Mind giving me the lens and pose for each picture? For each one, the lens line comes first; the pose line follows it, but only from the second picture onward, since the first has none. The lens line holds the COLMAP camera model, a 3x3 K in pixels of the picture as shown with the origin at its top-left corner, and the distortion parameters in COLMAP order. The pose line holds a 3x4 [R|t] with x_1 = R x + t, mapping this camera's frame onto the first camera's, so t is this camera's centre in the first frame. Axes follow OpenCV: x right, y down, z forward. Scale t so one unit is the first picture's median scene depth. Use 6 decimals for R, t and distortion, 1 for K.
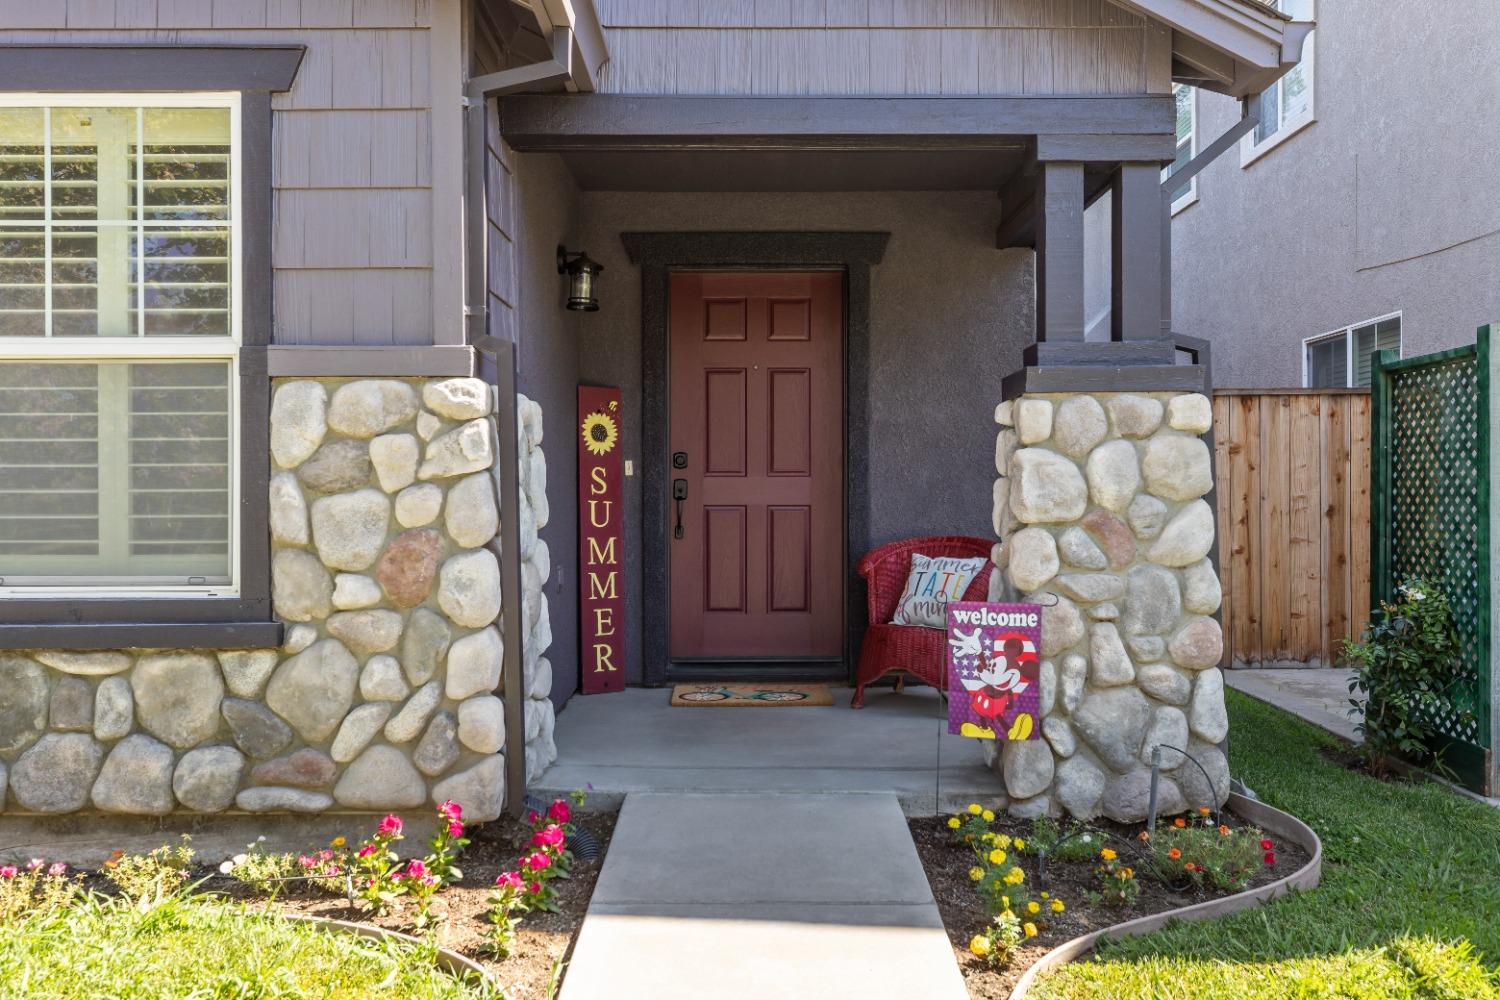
lens RADIAL K [[1206.4, 0, 750.0], [0, 1206.4, 500.0], [0, 0, 1]] dist [-0.004370, 0.000094]
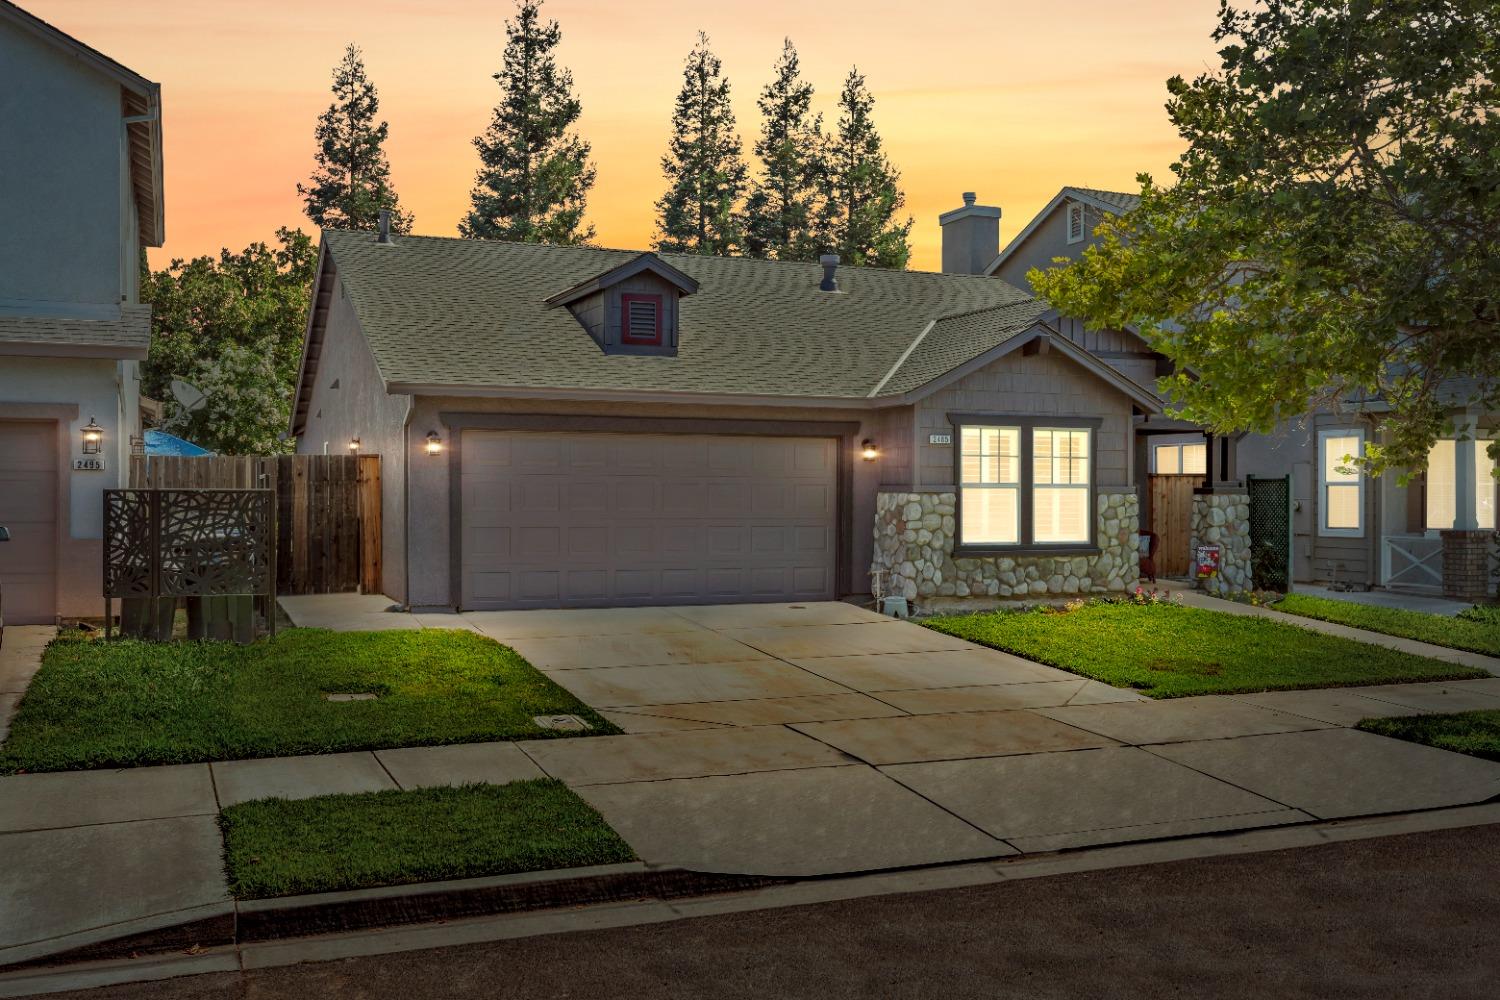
lens RADIAL K [[1474.7, 0, 723.3], [0, 1474.7, 501.9], [0, 0, 1]] dist [-0.015141, -0.001719]
pose [[0.923945, 0.003140, 0.382513, -3.641929], [-0.006744, 0.999945, 0.008081, -0.103073], [-0.382467, -0.010046, 0.923915, -3.378658]]
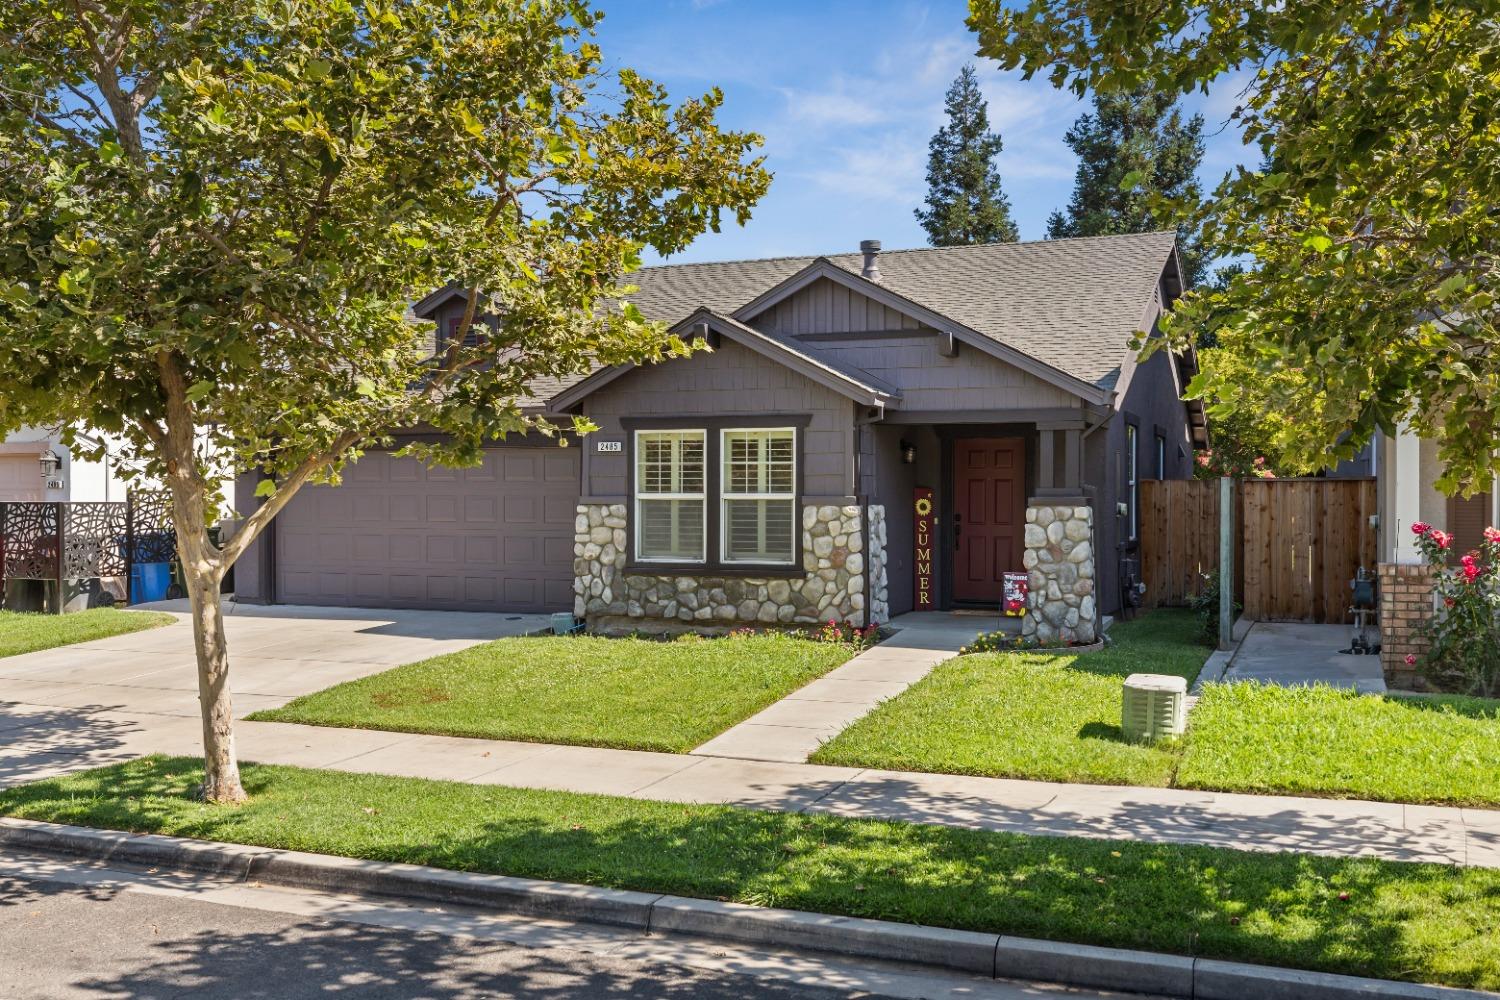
lens RADIAL K [[1474.7, 0, 723.3], [0, 1474.7, 501.9], [0, 0, 1]] dist [-0.015141, -0.001719]
pose [[0.917119, 0.004919, -0.398584, 1.151783], [-0.003167, 0.999982, 0.005054, -0.130444], [0.398602, -0.003373, 0.917118, -3.164310]]
